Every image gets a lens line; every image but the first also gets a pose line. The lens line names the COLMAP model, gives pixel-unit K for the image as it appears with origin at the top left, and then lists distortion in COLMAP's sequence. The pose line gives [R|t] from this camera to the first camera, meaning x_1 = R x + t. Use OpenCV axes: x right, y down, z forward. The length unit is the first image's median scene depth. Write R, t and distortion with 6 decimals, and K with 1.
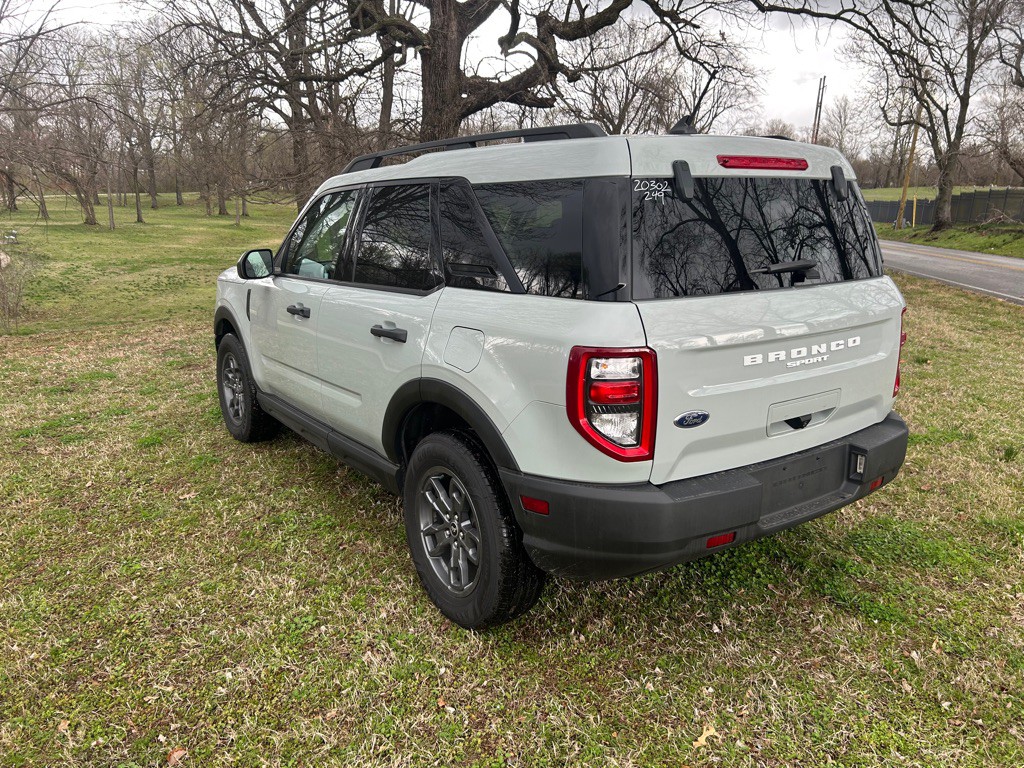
lens RADIAL K [[772.9, 0, 512.7], [0, 772.9, 380.0], [0, 0, 1]] dist [0.042111, -0.026421]
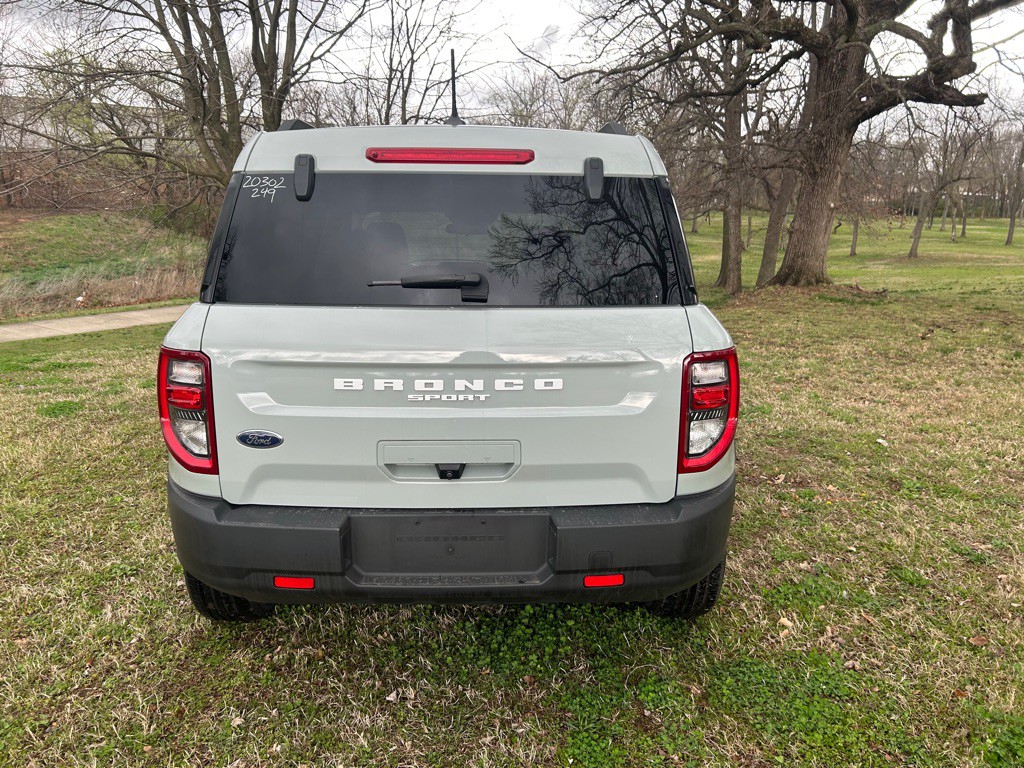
lens RADIAL K [[772.9, 0, 511.4], [0, 772.9, 381.8], [0, 0, 1]] dist [0.042111, -0.026421]
pose [[0.840678, 0.120957, -0.527854, 0.862368], [-0.130758, 0.991234, 0.018891, -0.064486], [0.525513, 0.053139, 0.849125, 0.347591]]
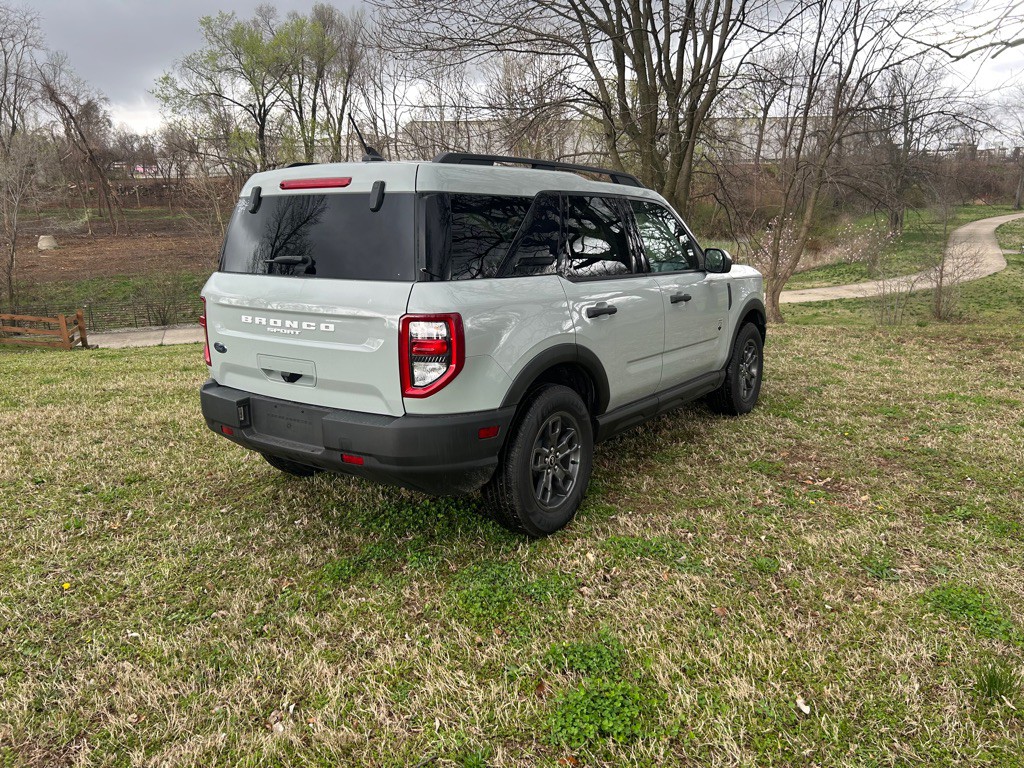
lens RADIAL K [[772.9, 0, 509.4], [0, 772.9, 384.3], [0, 0, 1]] dist [0.042111, -0.026421]
pose [[0.353464, 0.192827, -0.915358, 1.770093], [-0.199629, 0.971531, 0.127574, -0.184447], [0.913899, 0.137640, 0.381896, 0.858738]]
